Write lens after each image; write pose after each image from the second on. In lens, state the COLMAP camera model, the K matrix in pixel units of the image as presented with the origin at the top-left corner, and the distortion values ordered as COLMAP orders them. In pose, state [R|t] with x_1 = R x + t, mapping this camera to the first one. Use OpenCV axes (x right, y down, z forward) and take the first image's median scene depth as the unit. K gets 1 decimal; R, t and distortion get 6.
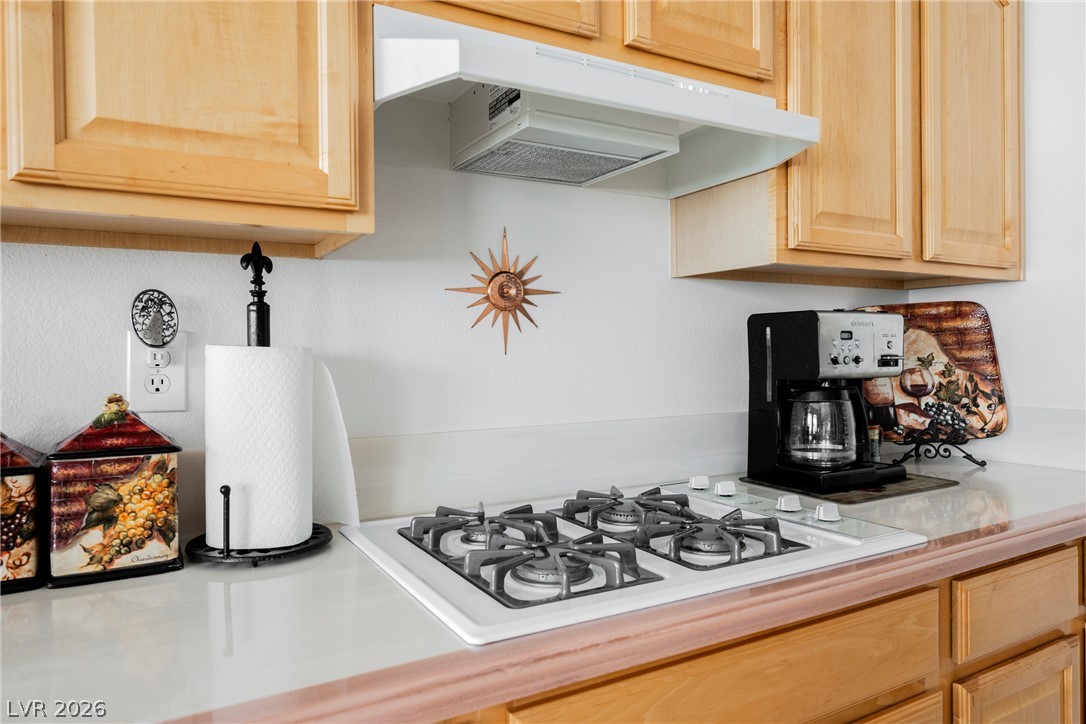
lens RADIAL K [[712.9, 0, 544.3], [0, 712.9, 361.5], [0, 0, 1]] dist [-0.002206, -0.000840]
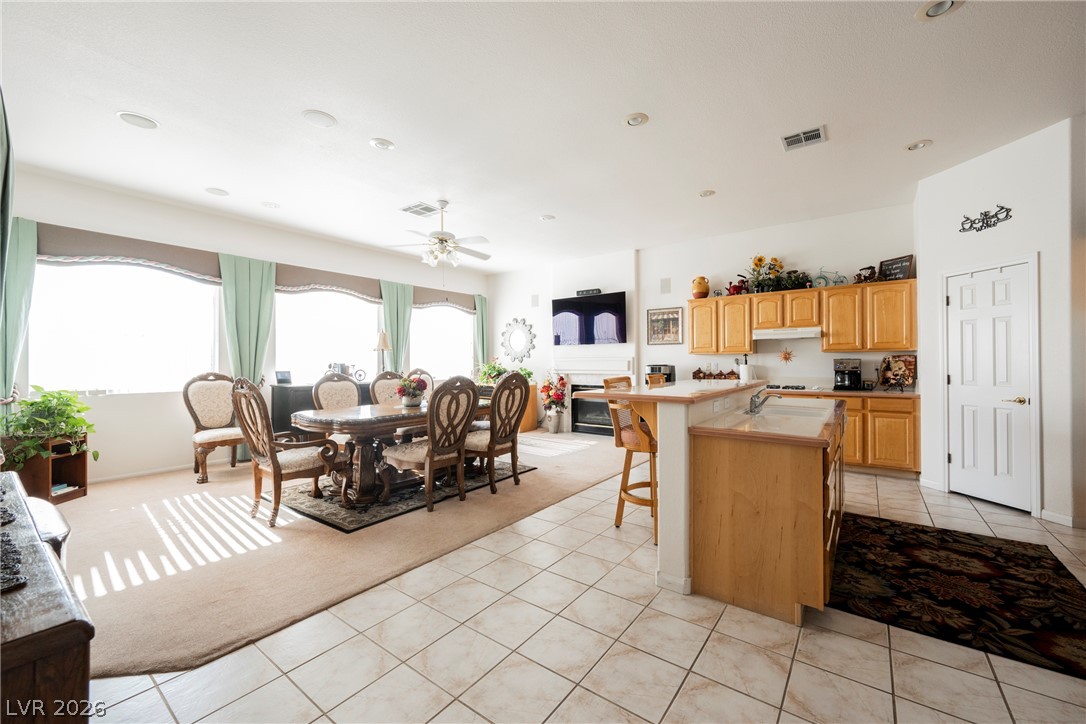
lens RADIAL K [[427.5, 0, 544.4], [0, 427.5, 362.0], [0, 0, 1]] dist [-0.003952, 0.000008]
pose [[0.390913, 0.008096, -0.920392, 2.635491], [-0.011207, 0.999929, 0.004036, -0.033464], [0.920359, 0.008737, 0.390976, -2.561244]]
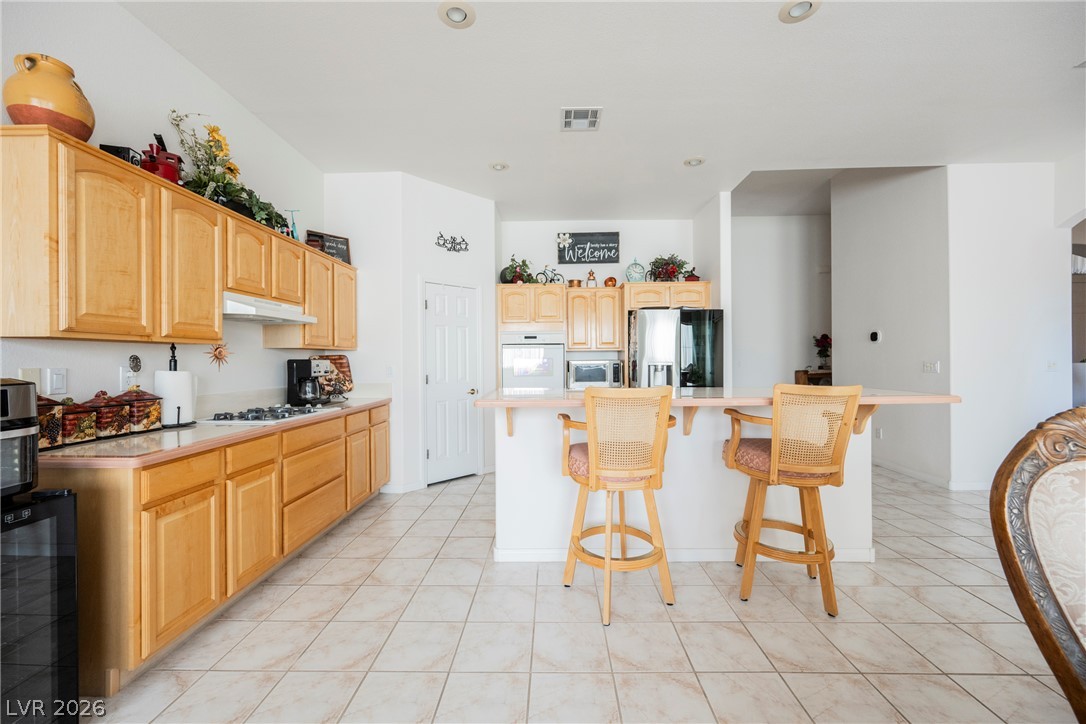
lens RADIAL K [[425.8, 0, 545.7], [0, 425.8, 360.3], [0, 0, 1]] dist [-0.000928, 0.000388]
pose [[0.518428, 0.007636, 0.855087, -0.918661], [0.011571, 0.999806, -0.015944, -0.013626], [-0.855043, 0.018160, 0.518239, -1.279906]]
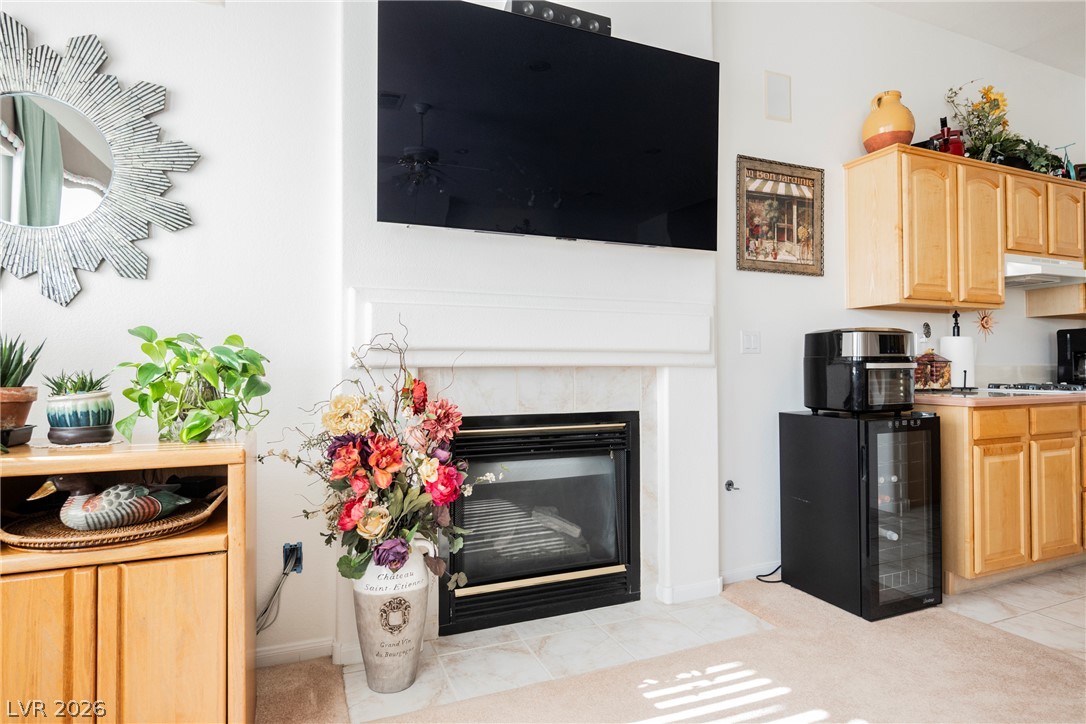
lens RADIAL K [[585.4, 0, 548.0], [0, 585.4, 361.0], [0, 0, 1]] dist [-0.000564, -0.000567]
pose [[0.991949, 0.003787, -0.126578, -1.563894], [-0.007341, 0.999591, -0.027624, 0.150359], [0.126421, 0.028330, 0.991572, -1.722233]]
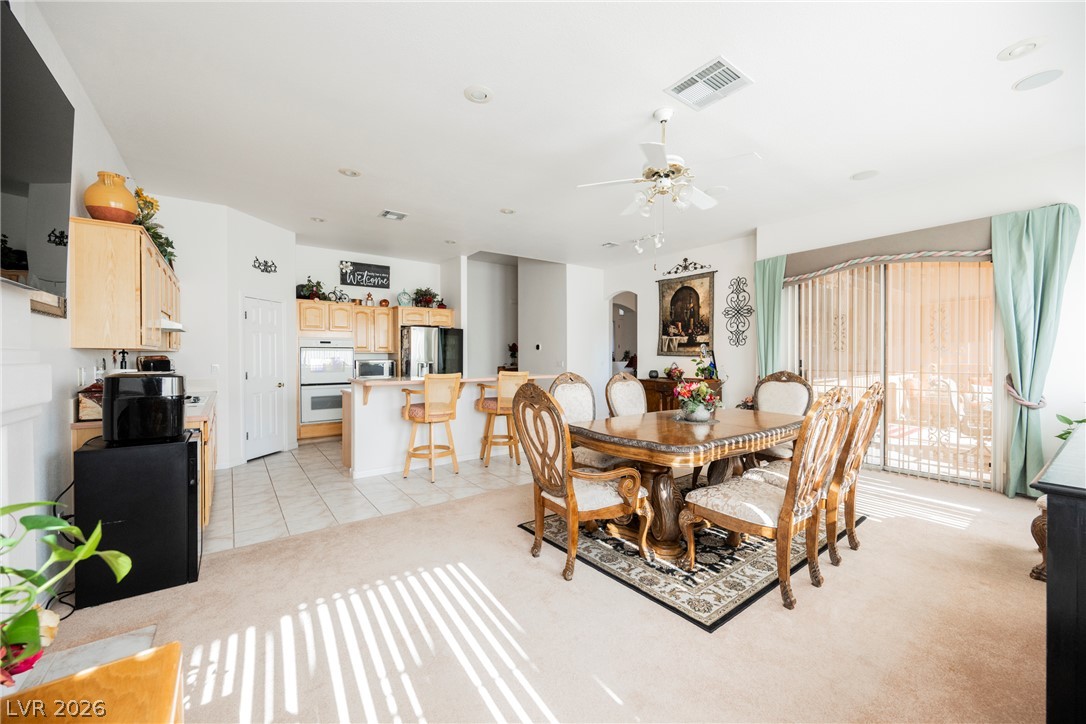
lens RADIAL K [[425.8, 0, 545.7], [0, 425.8, 360.3], [0, 0, 1]] dist [-0.000928, 0.000388]
pose [[-0.113682, 0.002880, 0.993513, -2.691503], [0.013848, 0.999903, -0.001314, -0.028587], [-0.993421, 0.013609, -0.113711, -1.181758]]
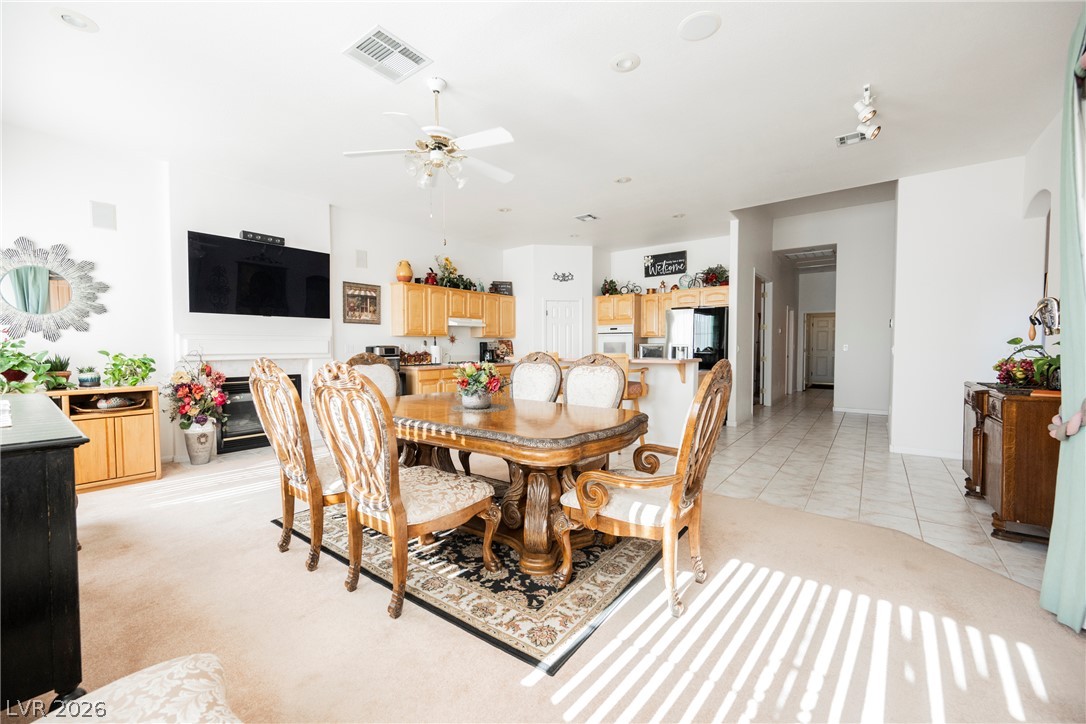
lens RADIAL K [[436.8, 0, 541.2], [0, 436.8, 362.3], [0, 0, 1]] dist [-0.000463, -0.000187]
pose [[0.925267, -0.002981, 0.379304, -1.025653], [-0.005739, 0.999745, 0.021857, 0.054683], [-0.379272, -0.022401, 0.925014, -4.164482]]
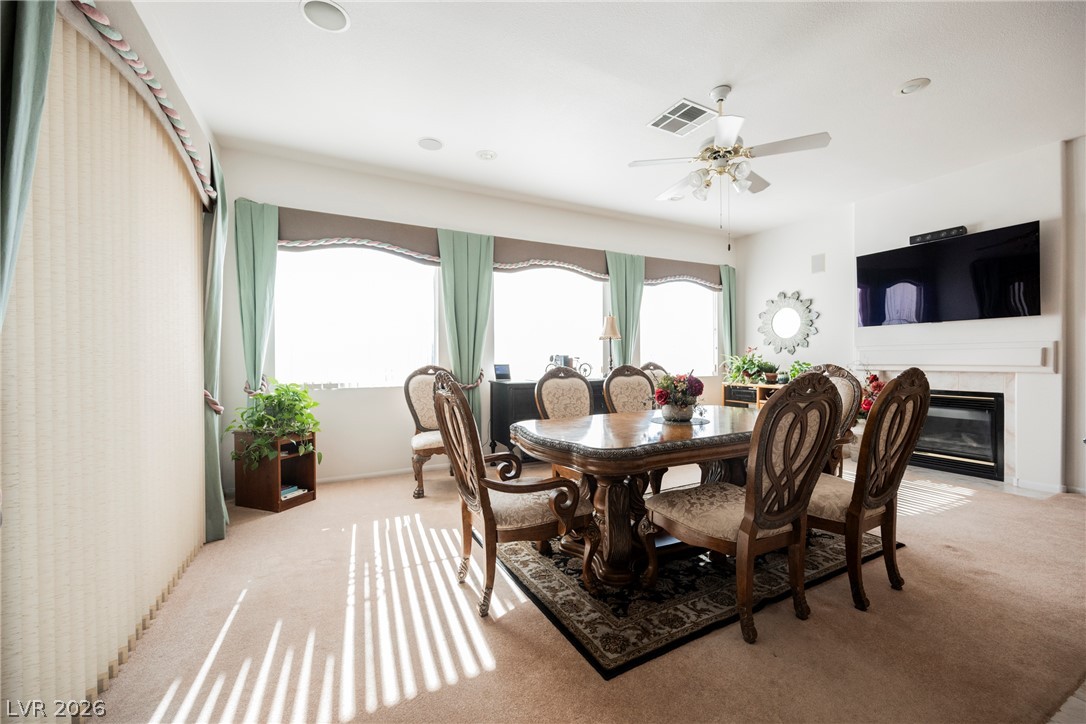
lens RADIAL K [[427.5, 0, 544.4], [0, 427.5, 362.0], [0, 0, 1]] dist [-0.003952, 0.000008]
pose [[-0.054081, 0.017299, -0.998387, 1.392016], [-0.004418, 0.999836, 0.017564, 0.014221], [0.998527, 0.005360, -0.053996, -2.726276]]
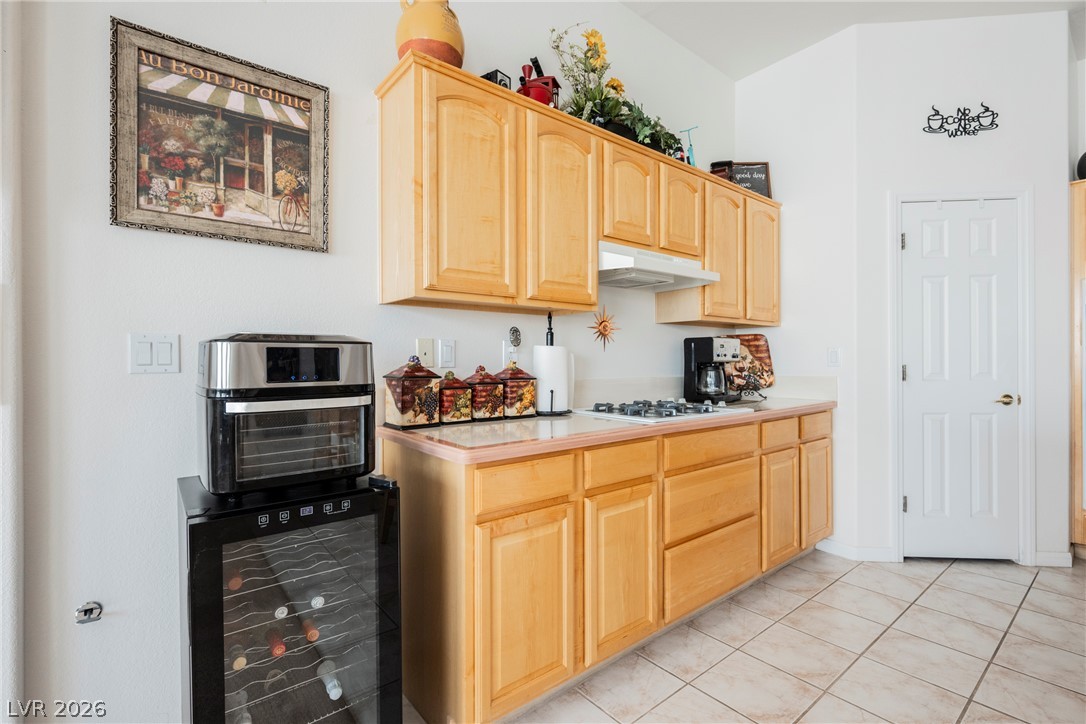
lens RADIAL K [[497.2, 0, 547.2], [0, 497.2, 362.9], [0, 0, 1]] dist [-0.002779, 0.000224]
pose [[0.986818, 0.007195, 0.161675, -0.536271], [-0.005421, 0.999920, -0.011412, 0.051810], [-0.161744, 0.010386, 0.986778, -0.761602]]
